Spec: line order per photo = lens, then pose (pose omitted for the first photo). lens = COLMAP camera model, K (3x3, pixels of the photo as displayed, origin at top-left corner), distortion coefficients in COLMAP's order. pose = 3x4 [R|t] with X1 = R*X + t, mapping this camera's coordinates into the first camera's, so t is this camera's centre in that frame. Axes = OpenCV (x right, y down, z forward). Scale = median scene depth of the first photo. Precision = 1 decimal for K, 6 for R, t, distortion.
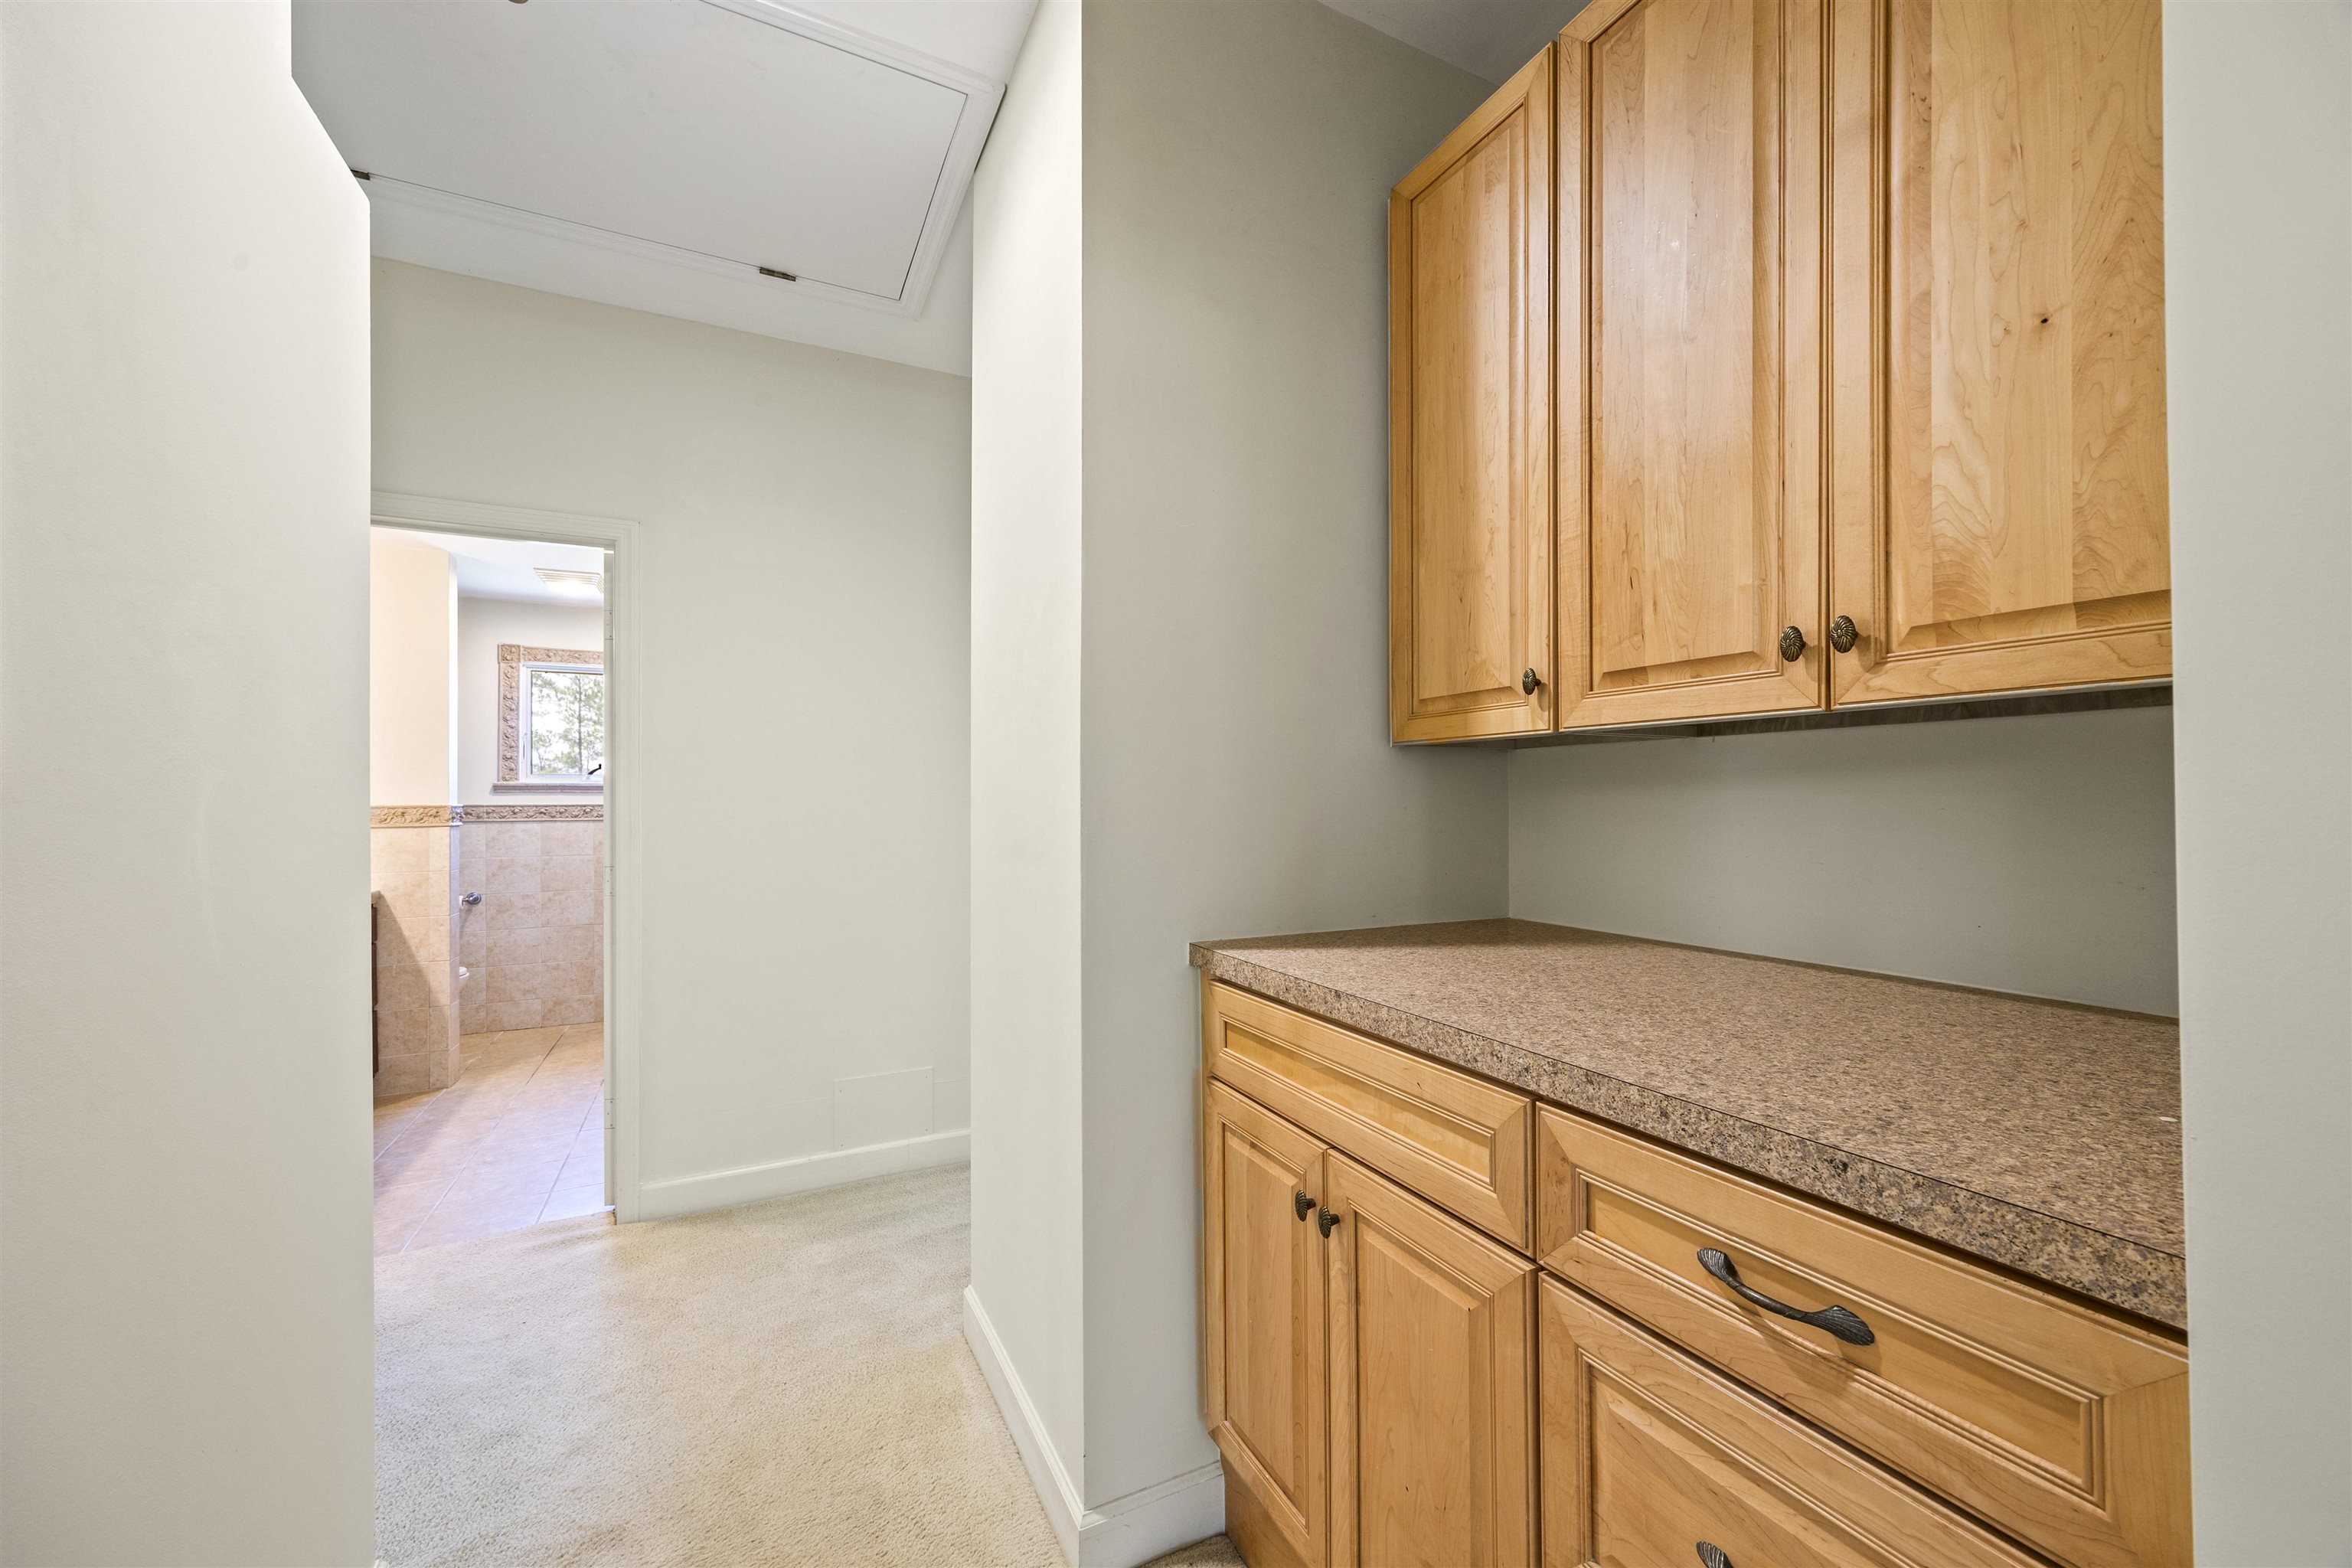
lens RADIAL K [[893.3, 0, 1182.8], [0, 893.3, 795.7], [0, 0, 1]] dist [0.005402, -0.000062]
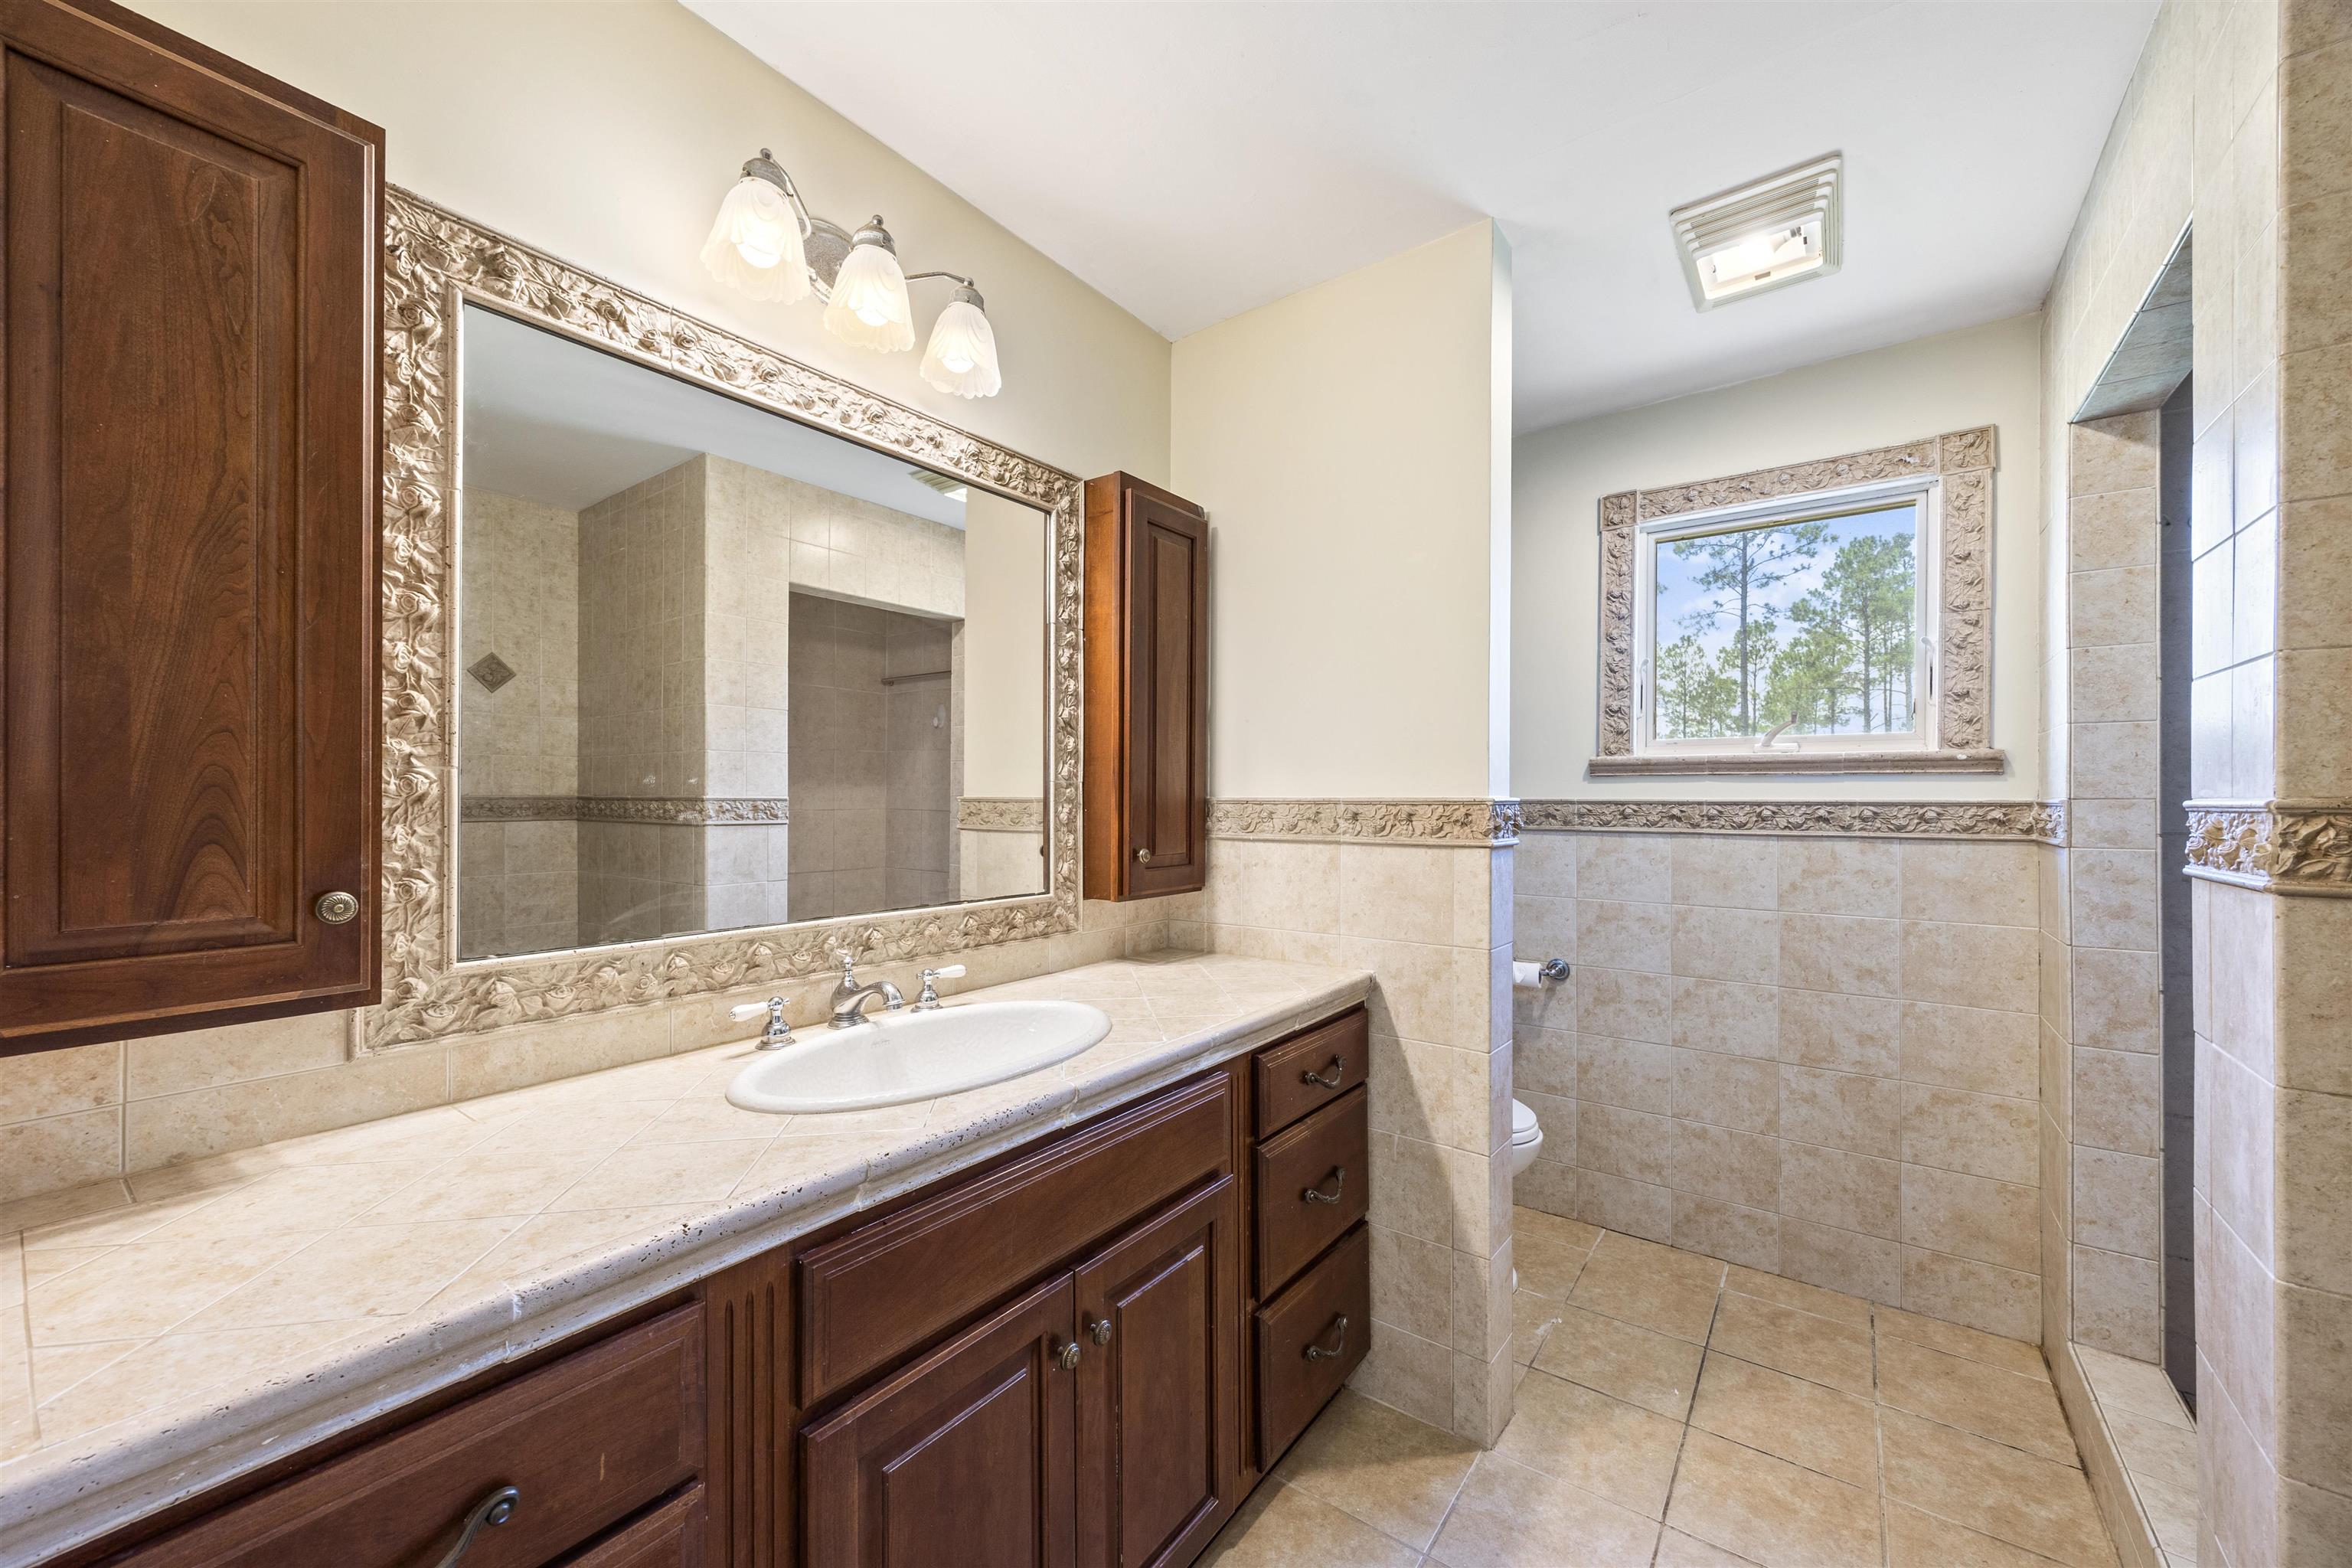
lens RADIAL K [[893.3, 0, 1182.8], [0, 893.3, 795.7], [0, 0, 1]] dist [0.005402, -0.000062]
pose [[0.450959, 0.004135, -0.892535, -0.402294], [-0.001925, 0.999991, 0.003660, 0.006230], [0.892543, 0.000068, 0.450963, 0.542318]]
